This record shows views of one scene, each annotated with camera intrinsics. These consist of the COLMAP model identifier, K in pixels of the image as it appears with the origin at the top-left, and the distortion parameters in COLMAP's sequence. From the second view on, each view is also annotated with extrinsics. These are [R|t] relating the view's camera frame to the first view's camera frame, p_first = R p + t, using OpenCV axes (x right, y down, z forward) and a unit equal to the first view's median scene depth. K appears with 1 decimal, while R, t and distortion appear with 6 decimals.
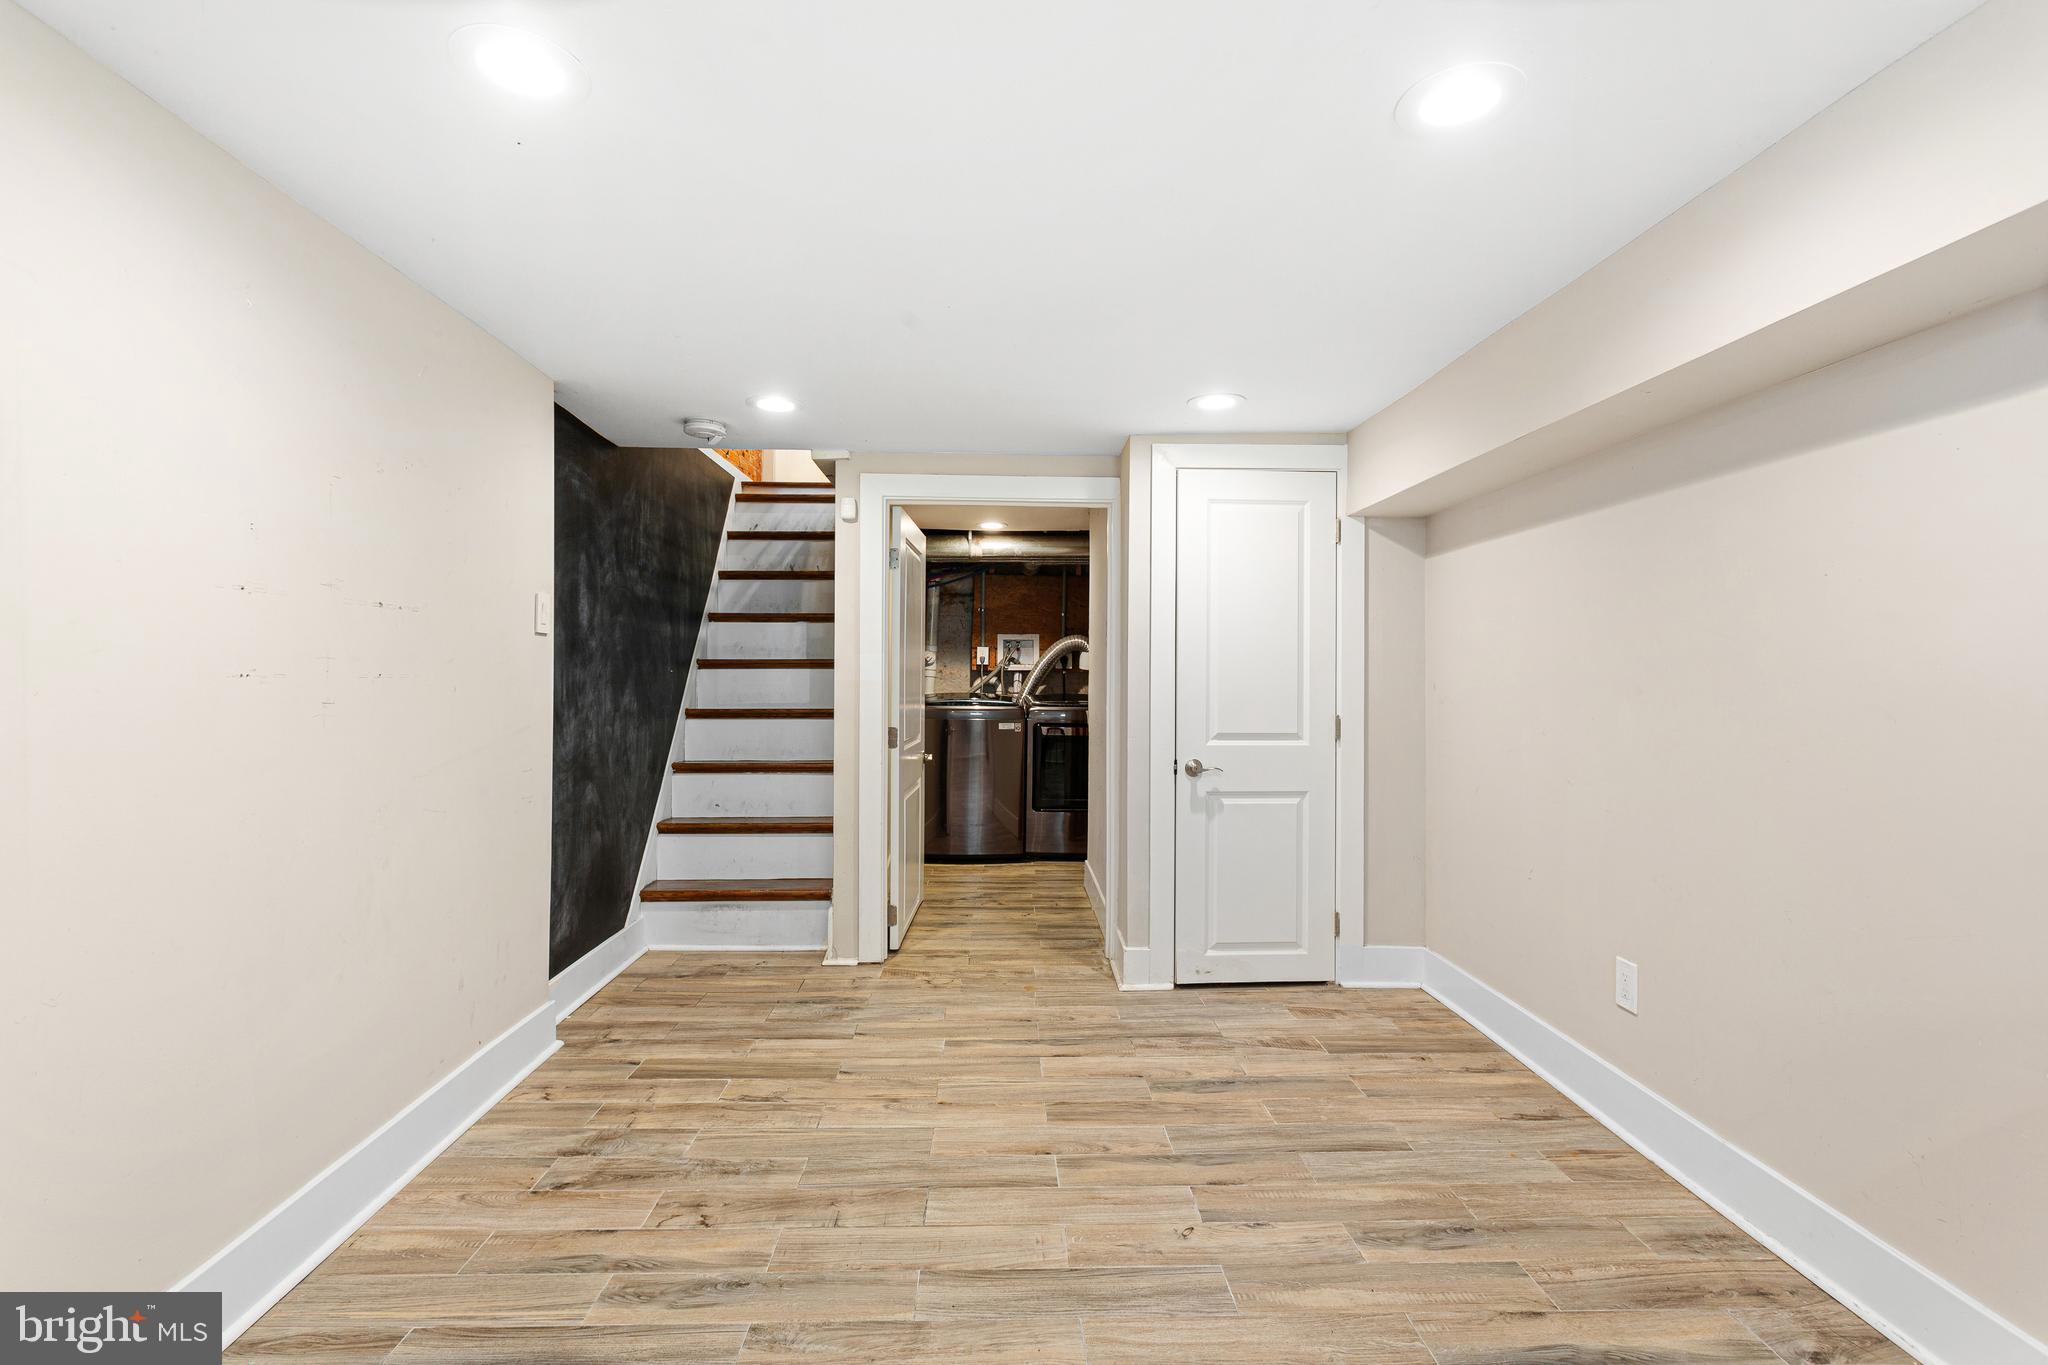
lens RADIAL K [[975.8, 0, 1025.8], [0, 975.8, 677.4], [0, 0, 1]] dist [0.001104, -0.000040]
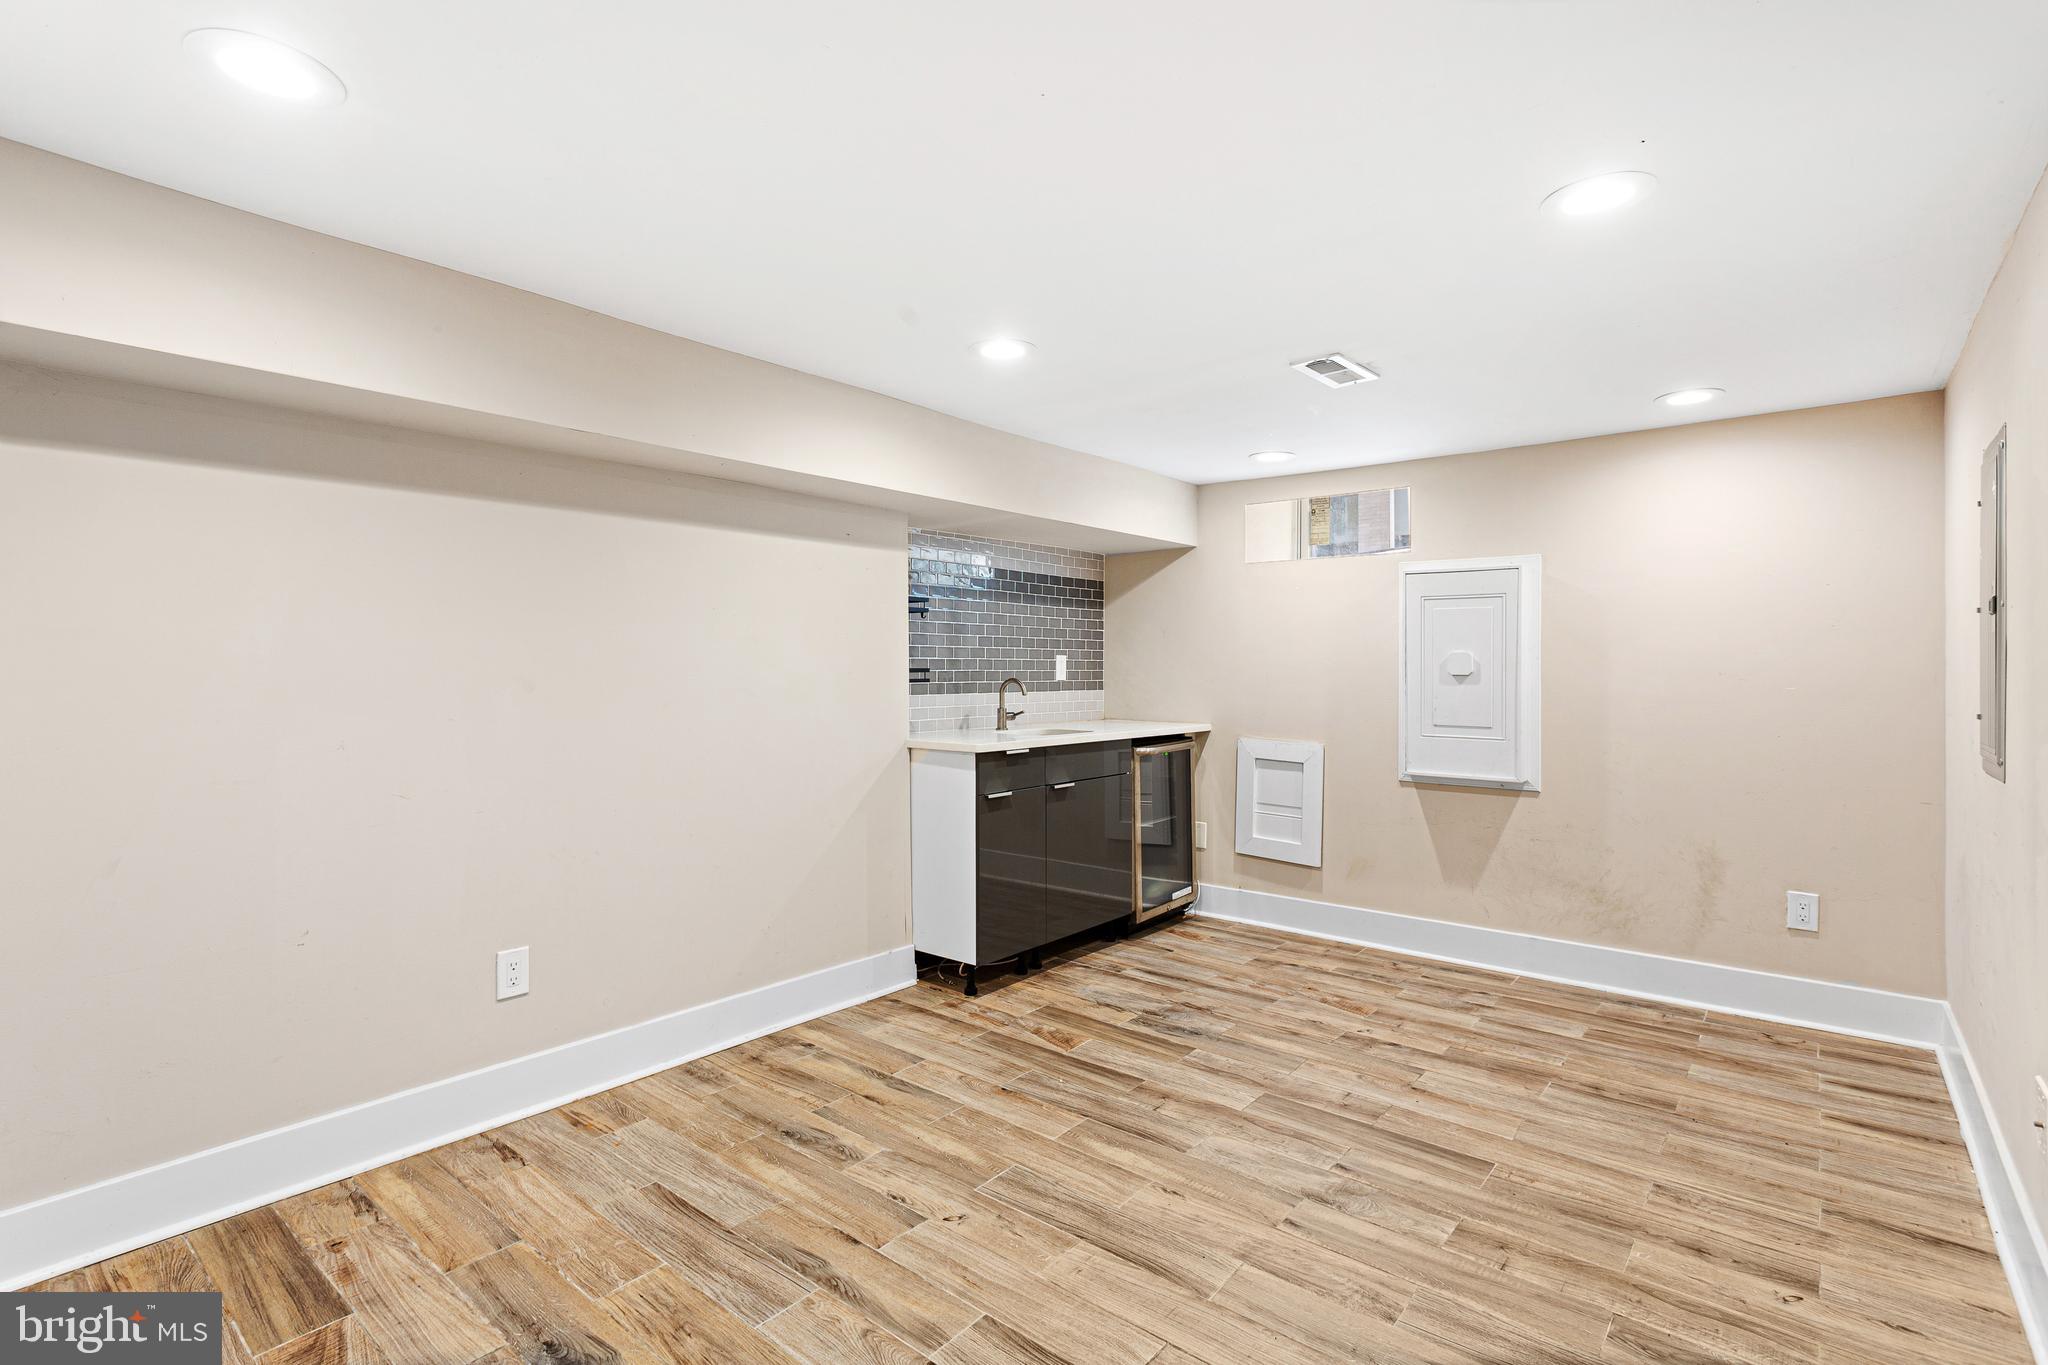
lens RADIAL K [[975.8, 0, 1025.5], [0, 975.8, 674.7], [0, 0, 1]] dist [0.001104, -0.000040]
pose [[-0.753409, -0.009758, 0.657479, -0.557345], [-0.000729, 0.999902, 0.014005, -0.015177], [-0.657552, 0.010073, -0.753342, 1.713010]]
